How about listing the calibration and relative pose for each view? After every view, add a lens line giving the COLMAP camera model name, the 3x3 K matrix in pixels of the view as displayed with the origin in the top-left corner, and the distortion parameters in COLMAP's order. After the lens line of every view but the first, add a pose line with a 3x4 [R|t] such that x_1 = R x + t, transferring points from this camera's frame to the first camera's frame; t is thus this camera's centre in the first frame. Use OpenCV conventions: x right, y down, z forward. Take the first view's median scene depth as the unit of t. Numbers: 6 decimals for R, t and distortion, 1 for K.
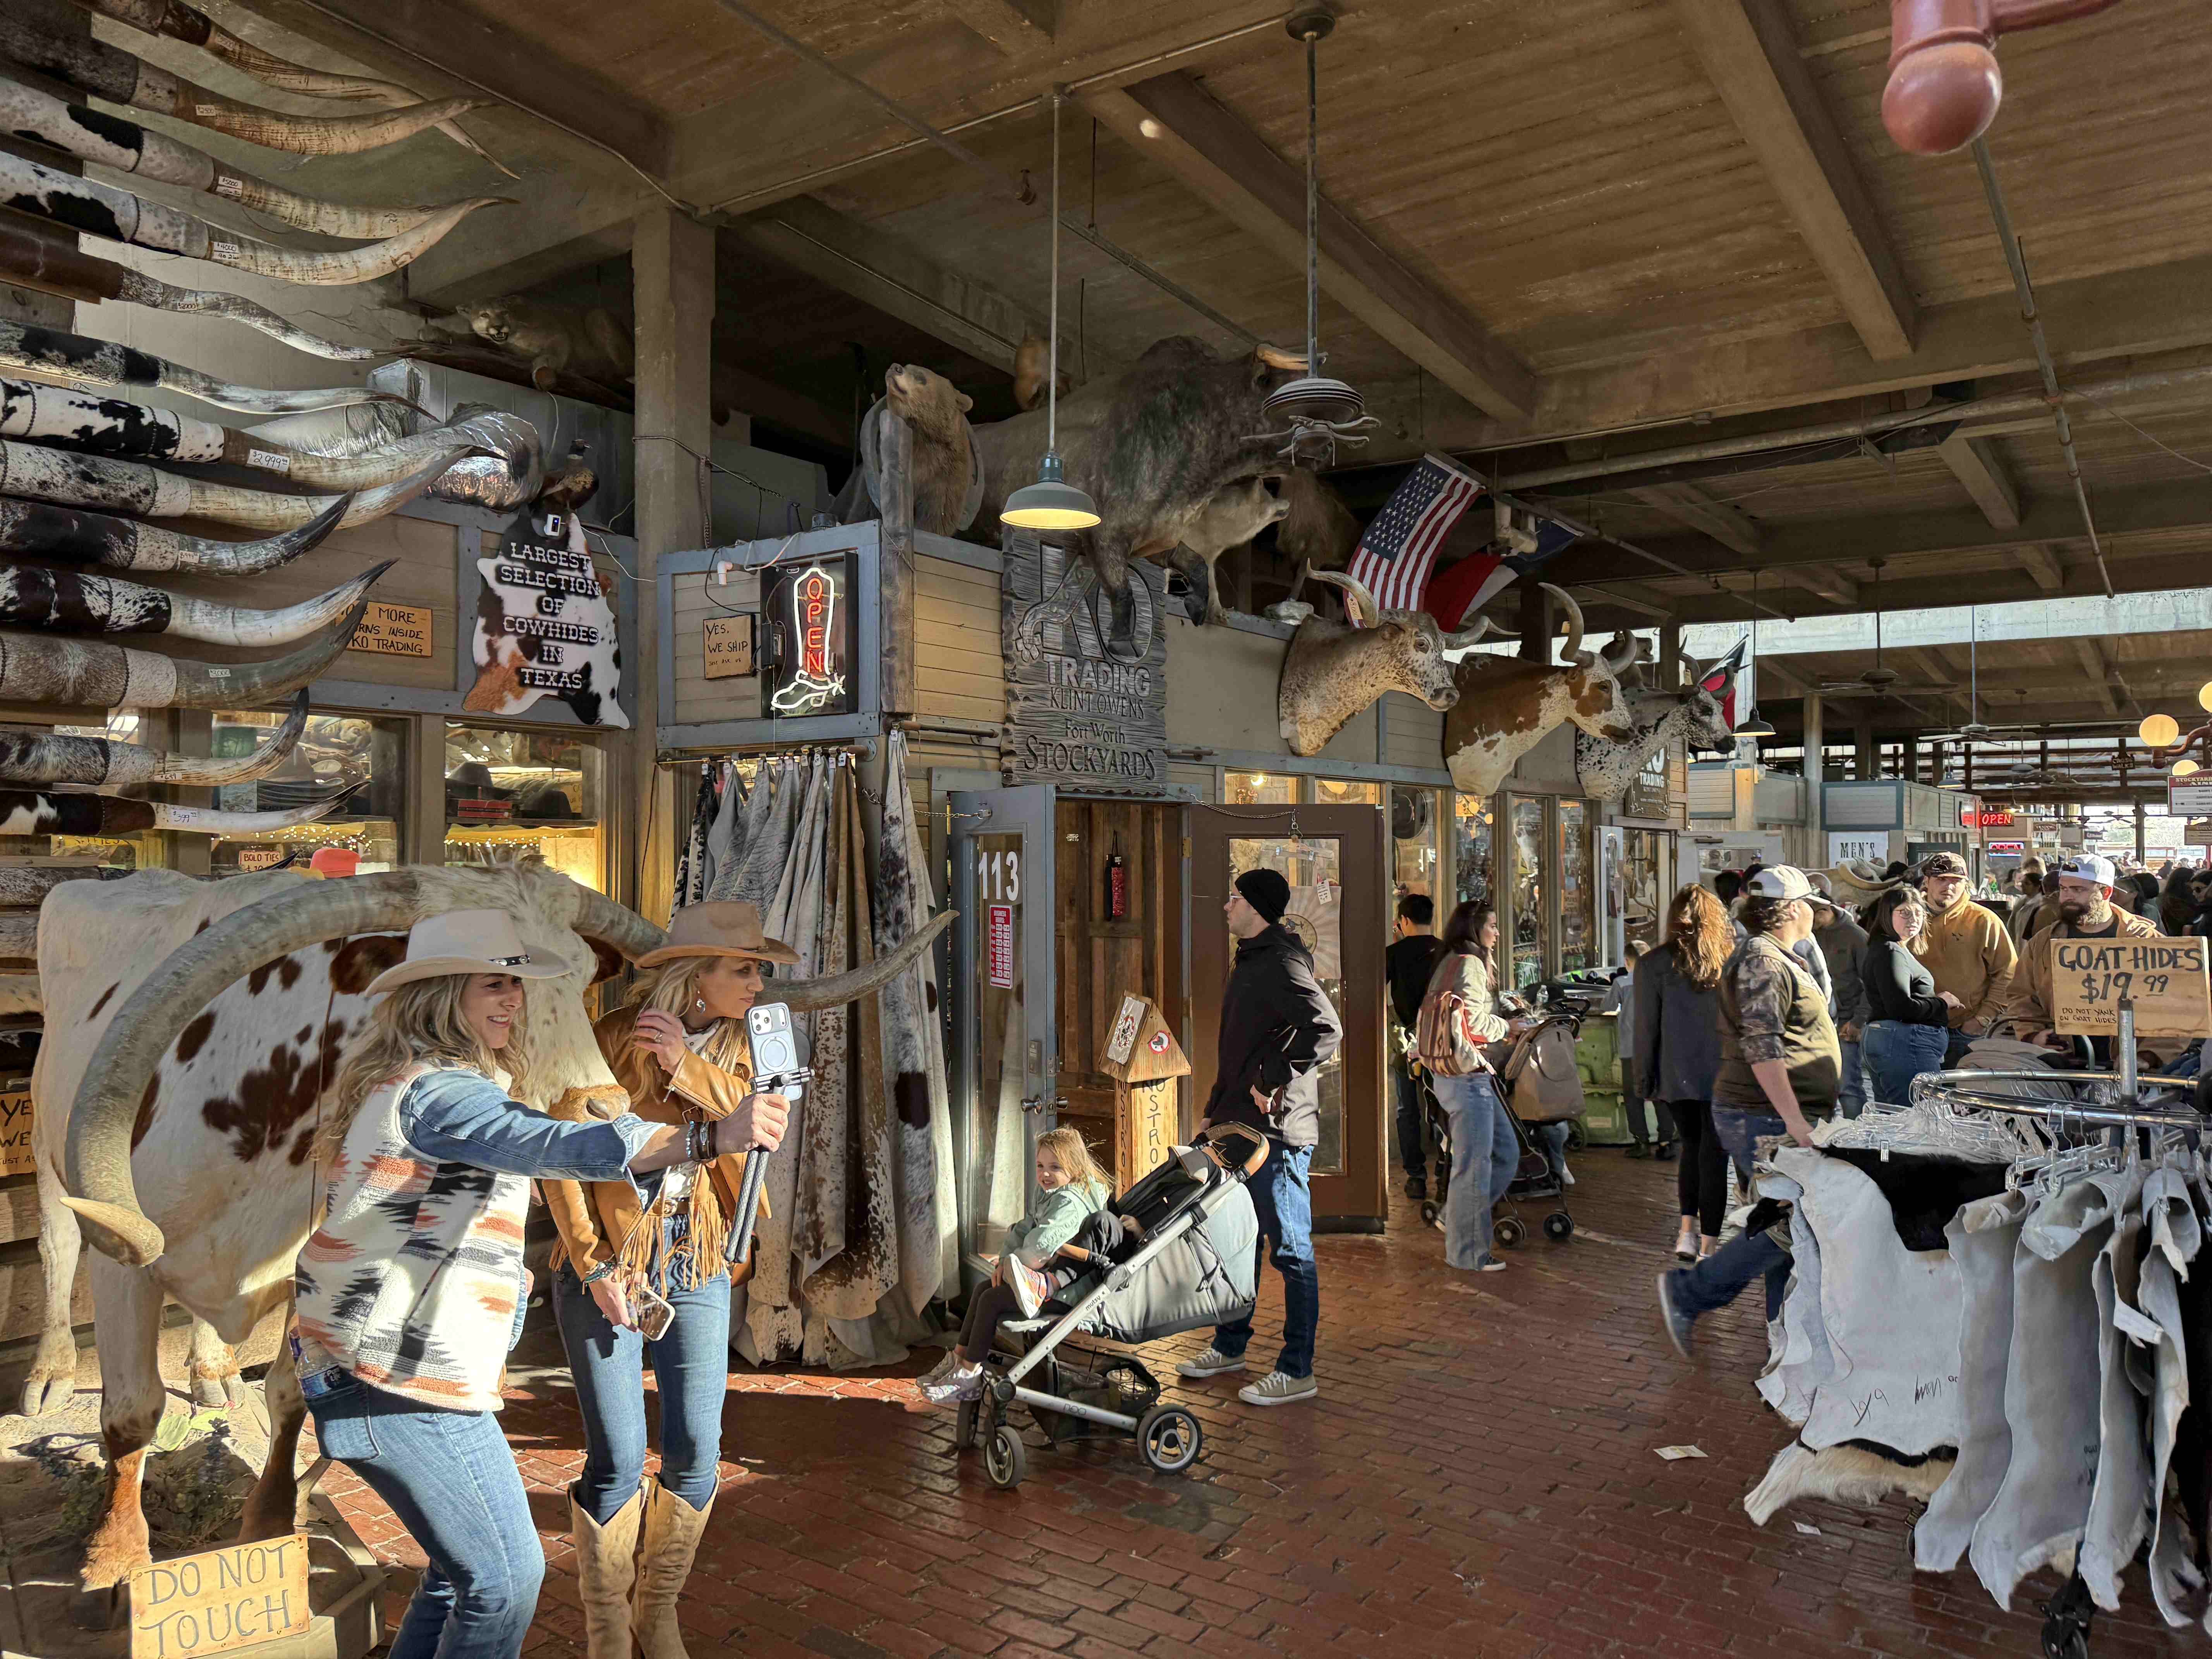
lens RADIAL K [[1540.1, 0, 1096.8], [0, 1540.1, 829.8], [0, 0, 1]] dist [0.013029, -0.004930]
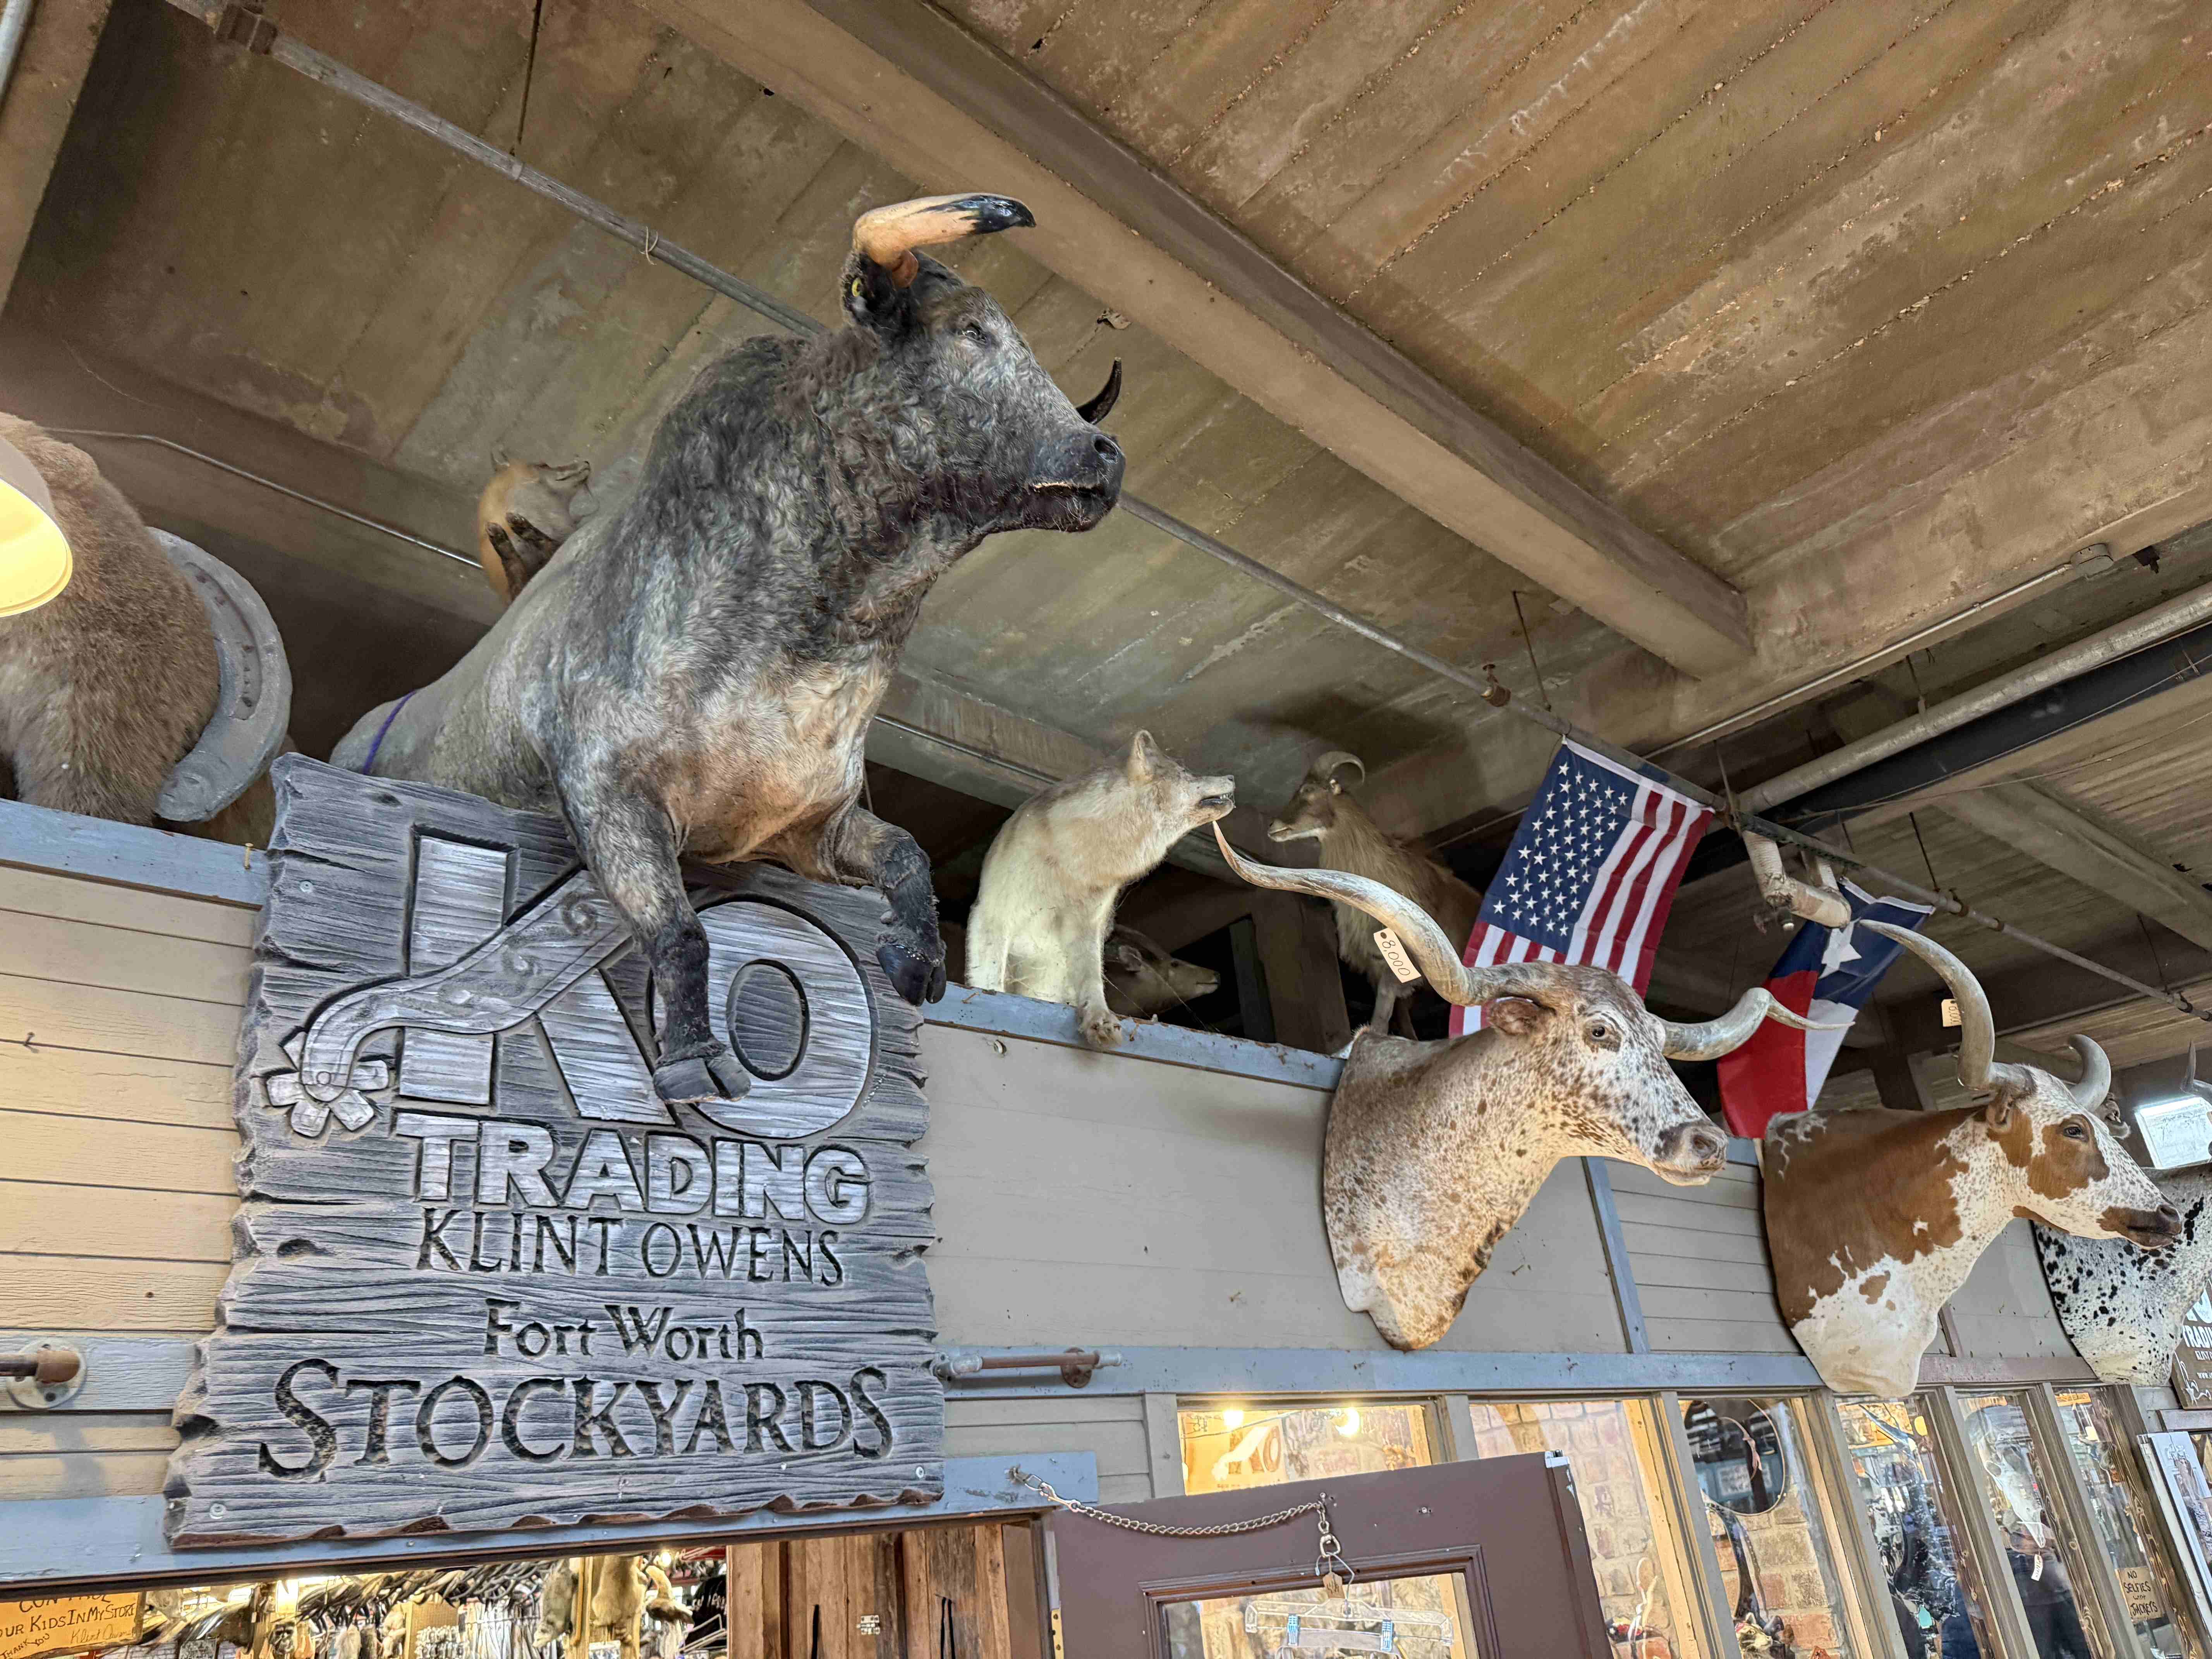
lens RADIAL K [[1540.1, 0, 1121.3], [0, 1540.1, 817.9], [0, 0, 1]] dist [0.013029, -0.004930]
pose [[0.971100, -0.186104, -0.149435, 0.143856], [0.106636, 0.898446, -0.425938, -0.005308], [0.213528, 0.397693, 0.892326, 0.520343]]
